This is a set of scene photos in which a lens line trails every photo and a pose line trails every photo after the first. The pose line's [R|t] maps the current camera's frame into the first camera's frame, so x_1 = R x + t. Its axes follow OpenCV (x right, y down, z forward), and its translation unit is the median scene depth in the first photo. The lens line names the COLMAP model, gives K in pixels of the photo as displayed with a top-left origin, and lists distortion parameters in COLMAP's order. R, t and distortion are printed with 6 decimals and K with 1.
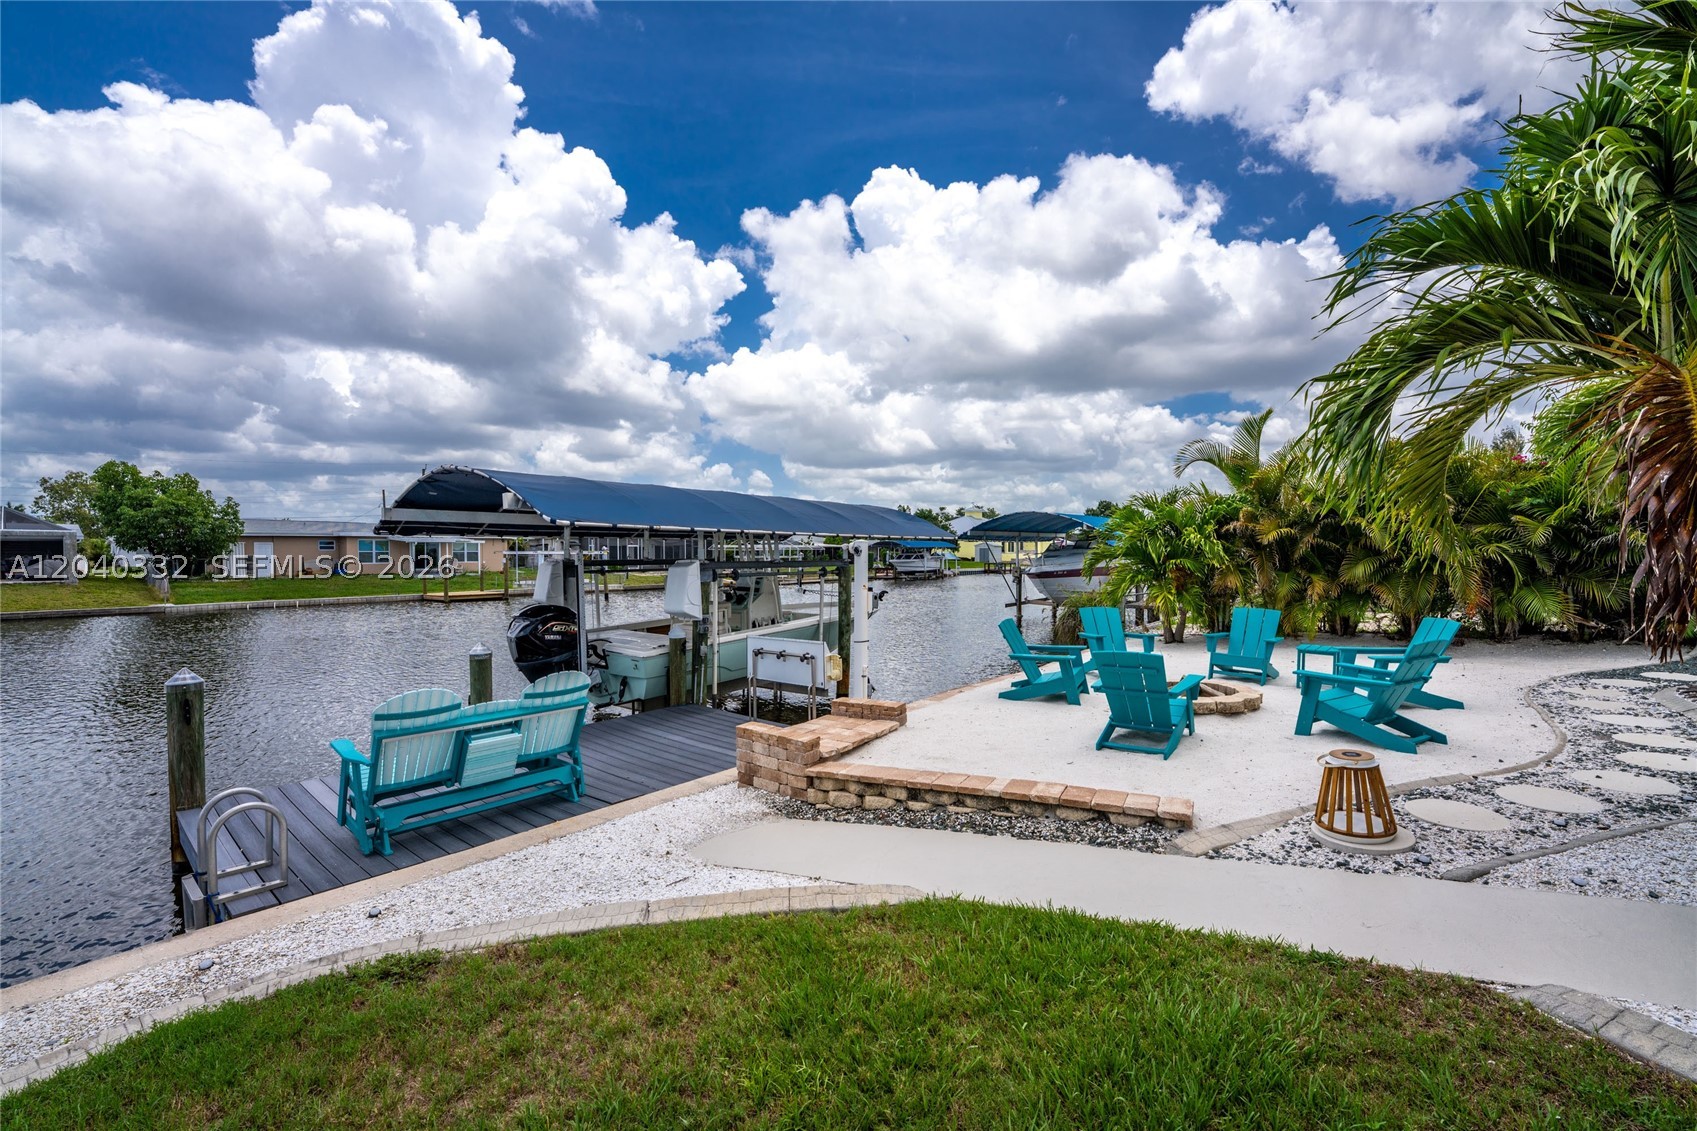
lens RADIAL K [[706.3, 0, 840.4], [0, 706.3, 579.8], [0, 0, 1]] dist [-0.030823, 0.004029]
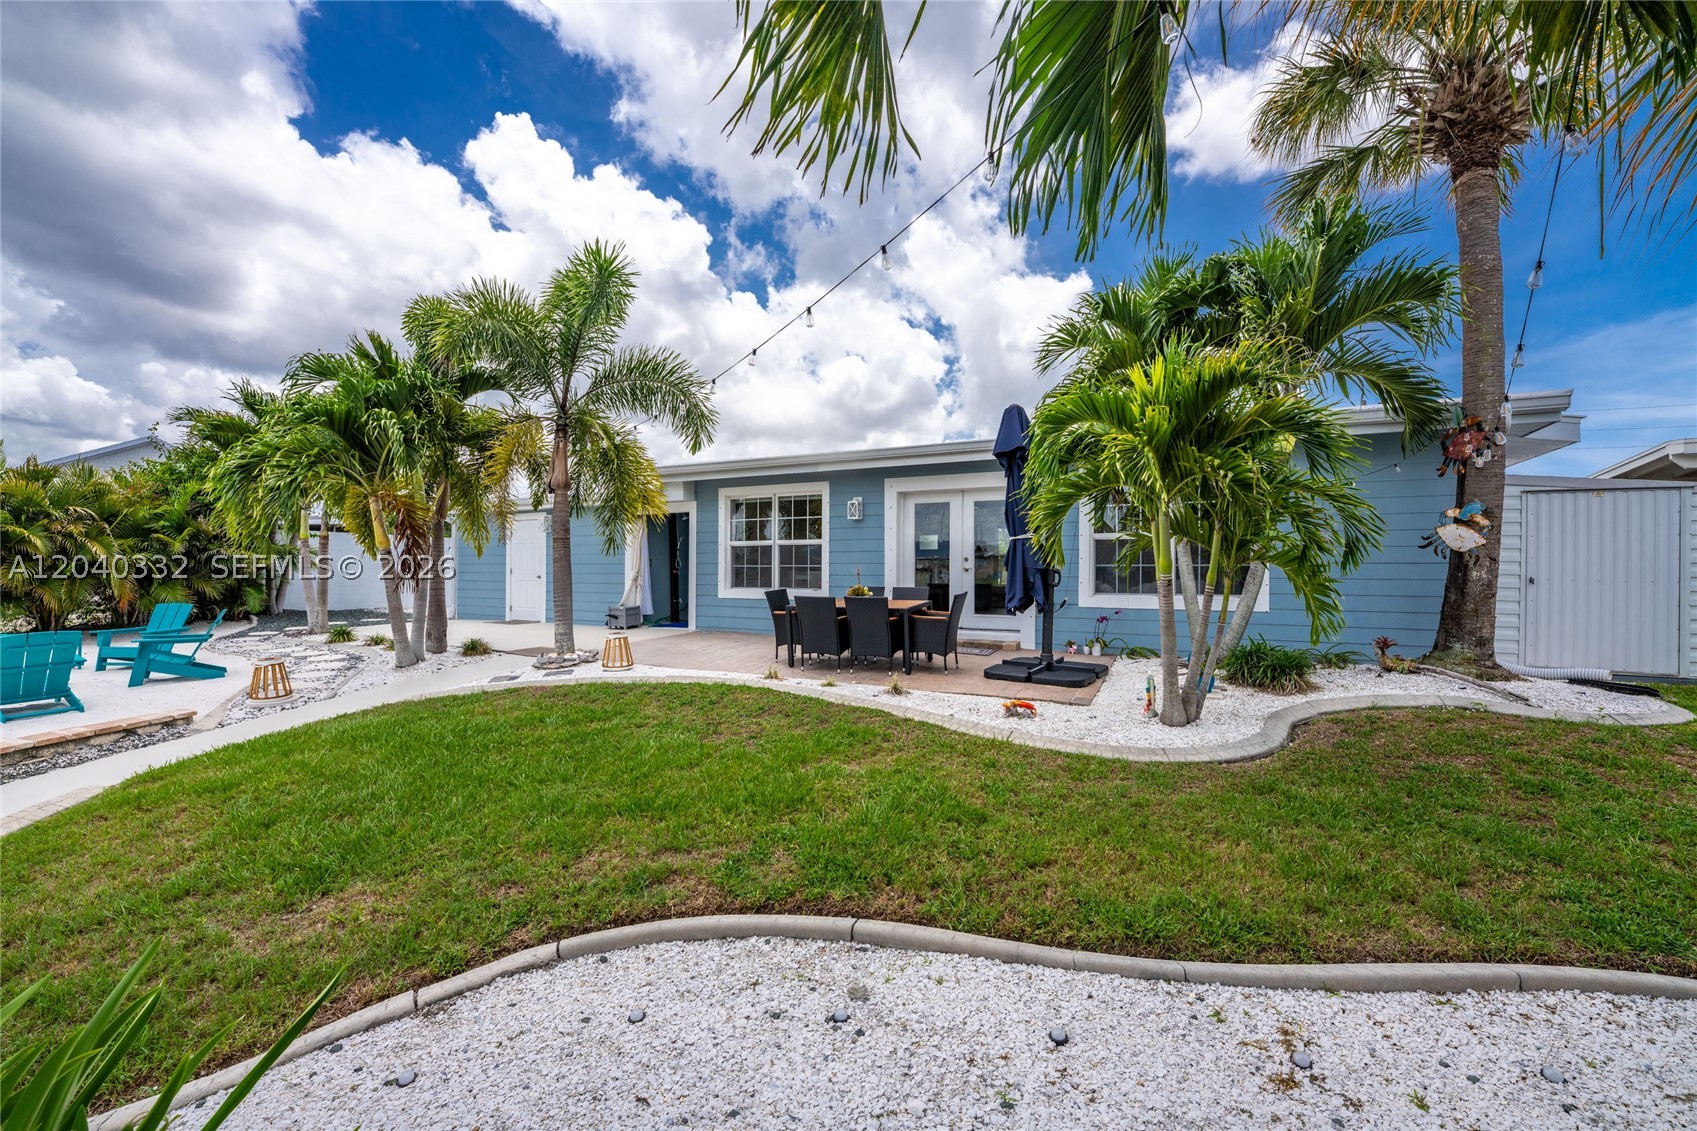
lens RADIAL K [[706.3, 0, 831.9], [0, 706.3, 569.5], [0, 0, 1]] dist [-0.030823, 0.004029]
pose [[-0.177632, 0.008089, 0.984064, -0.614744], [0.029144, 0.999571, -0.002956, 0.022783], [-0.983665, 0.028154, -0.177792, -0.088510]]
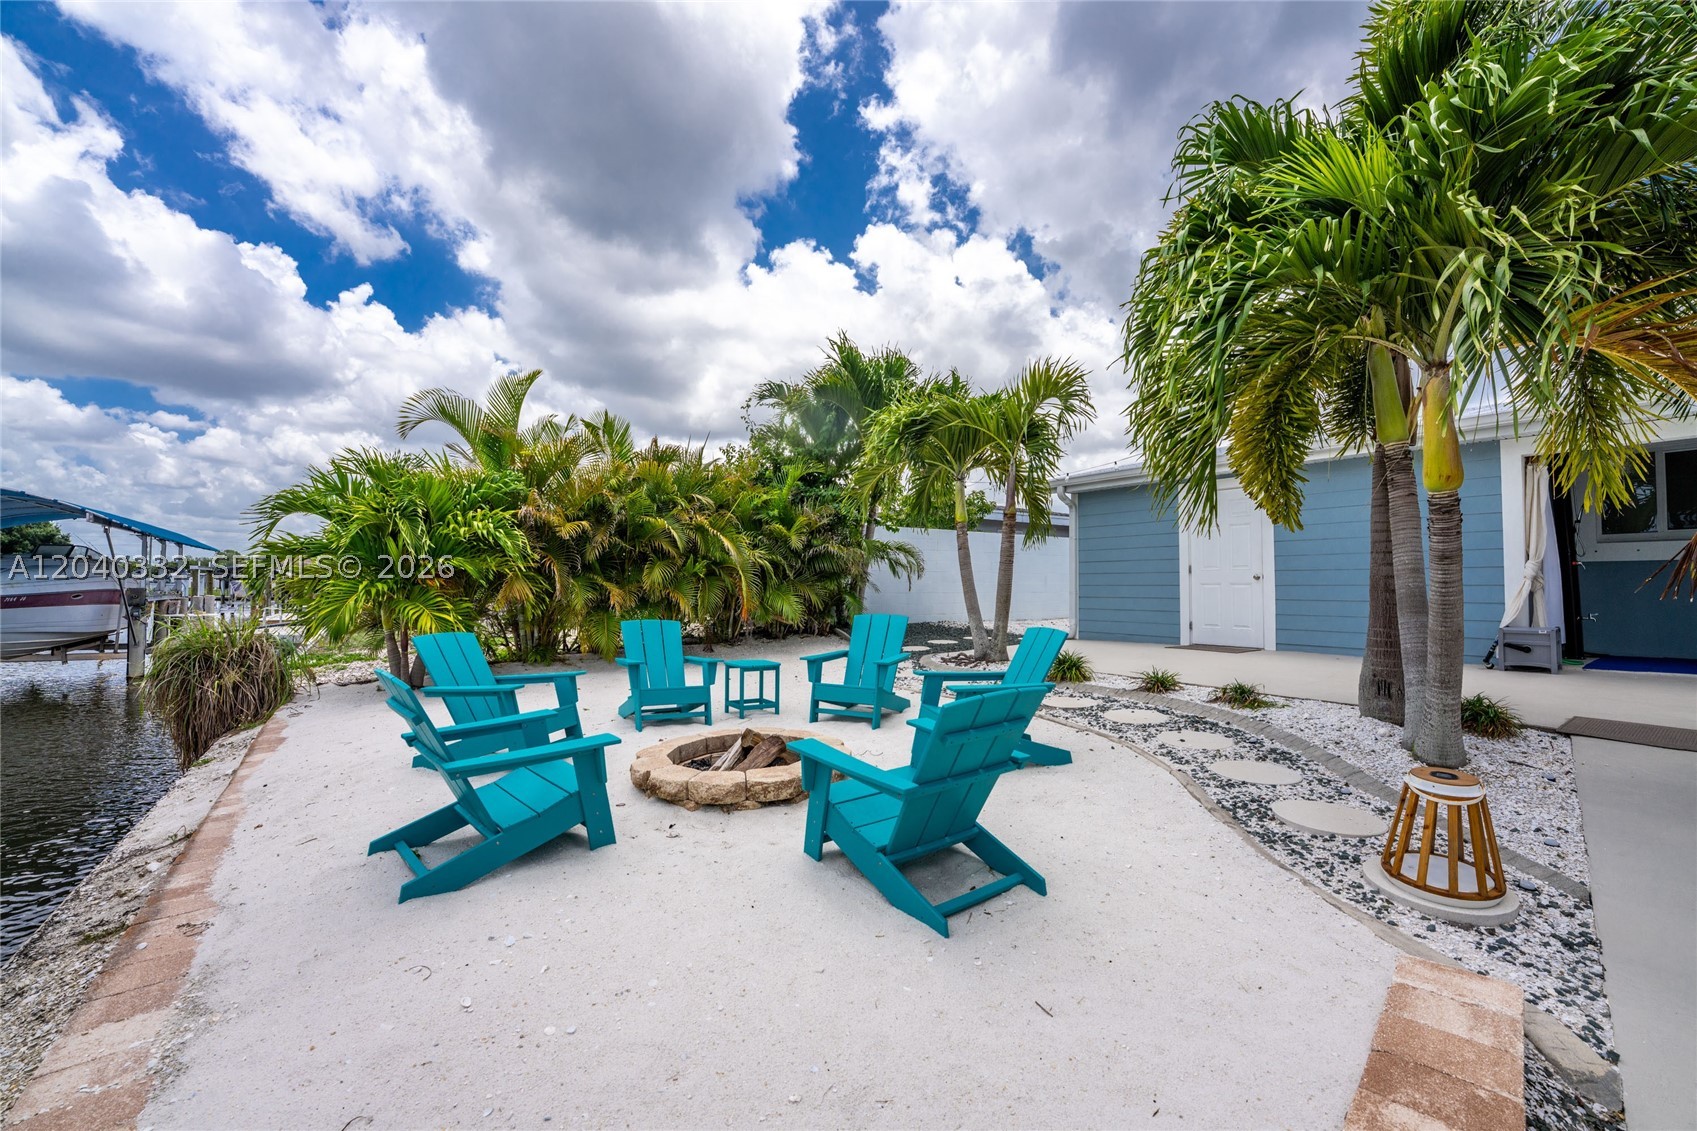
lens RADIAL K [[706.3, 0, 852.1], [0, 706.3, 587.3], [0, 0, 1]] dist [-0.030823, 0.004029]
pose [[0.272038, -0.006619, 0.962264, -0.041714], [0.037157, 0.999303, -0.003631, 0.015971], [-0.961569, 0.036742, 0.272095, 0.590285]]
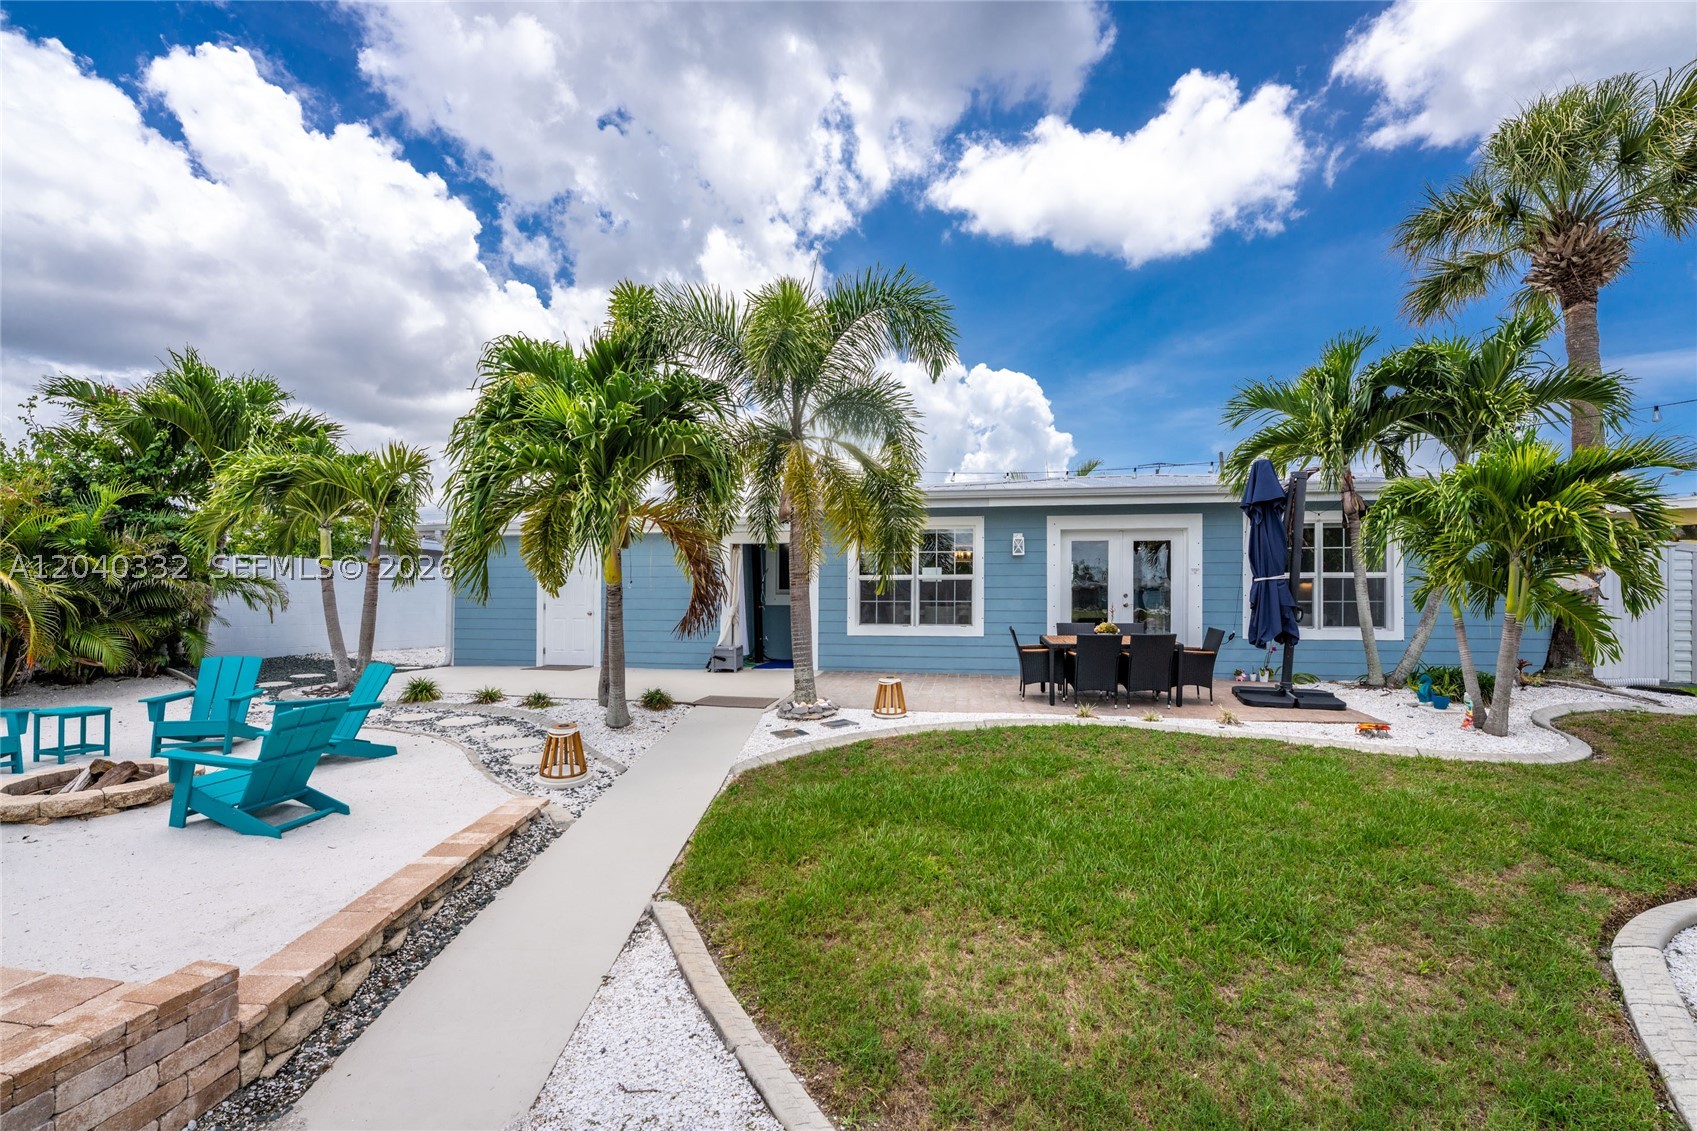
lens RADIAL K [[706.3, 0, 847.4], [0, 706.3, 596.1], [0, 0, 1]] dist [-0.030823, 0.004029]
pose [[-0.474466, 0.003919, 0.880265, -0.413059], [0.028569, 0.999532, 0.010950, -0.019000], [-0.879810, 0.030344, -0.474356, 0.502866]]
